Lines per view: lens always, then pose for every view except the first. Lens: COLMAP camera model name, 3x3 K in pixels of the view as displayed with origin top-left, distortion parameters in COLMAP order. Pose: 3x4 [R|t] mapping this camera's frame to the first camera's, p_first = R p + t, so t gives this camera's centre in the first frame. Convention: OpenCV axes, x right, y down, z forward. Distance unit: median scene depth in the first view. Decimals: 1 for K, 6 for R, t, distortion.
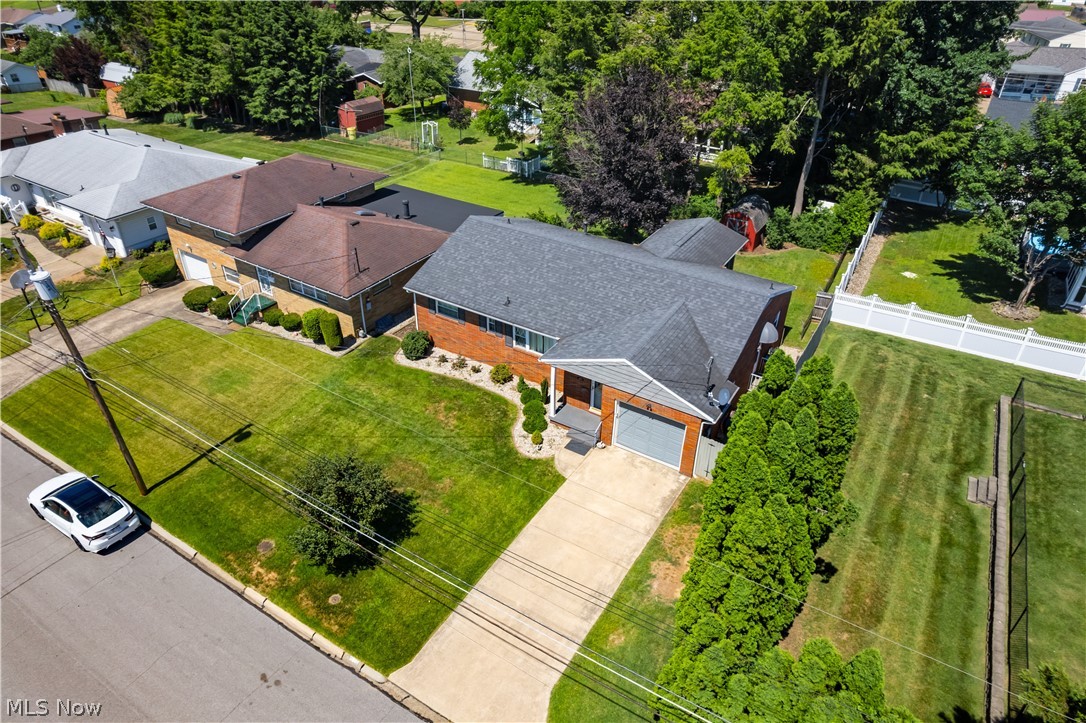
lens RADIAL K [[700.4, 0, 543.4], [0, 700.4, 337.1], [0, 0, 1]] dist [-0.059372, 0.057449]
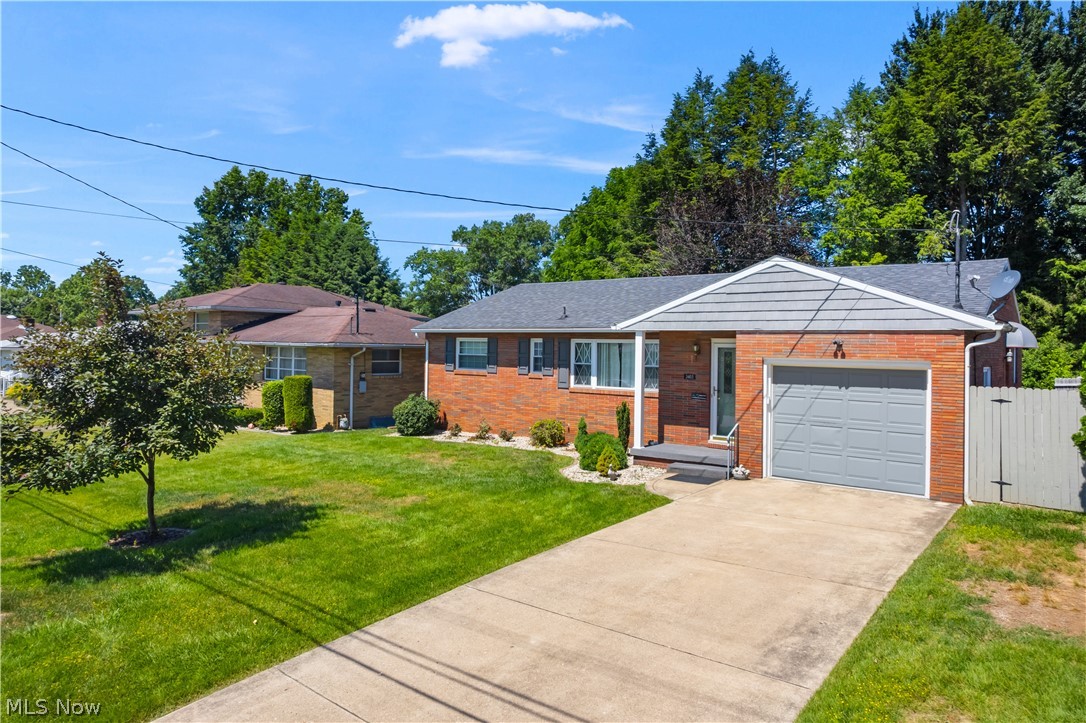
lens RADIAL K [[700.4, 0, 543.4], [0, 700.4, 337.1], [0, 0, 1]] dist [-0.059372, 0.057449]
pose [[0.994322, 0.007243, -0.106165, -0.002333], [-0.061761, 0.851732, -0.520326, 0.314144], [0.086656, 0.523928, 0.847343, 0.498133]]
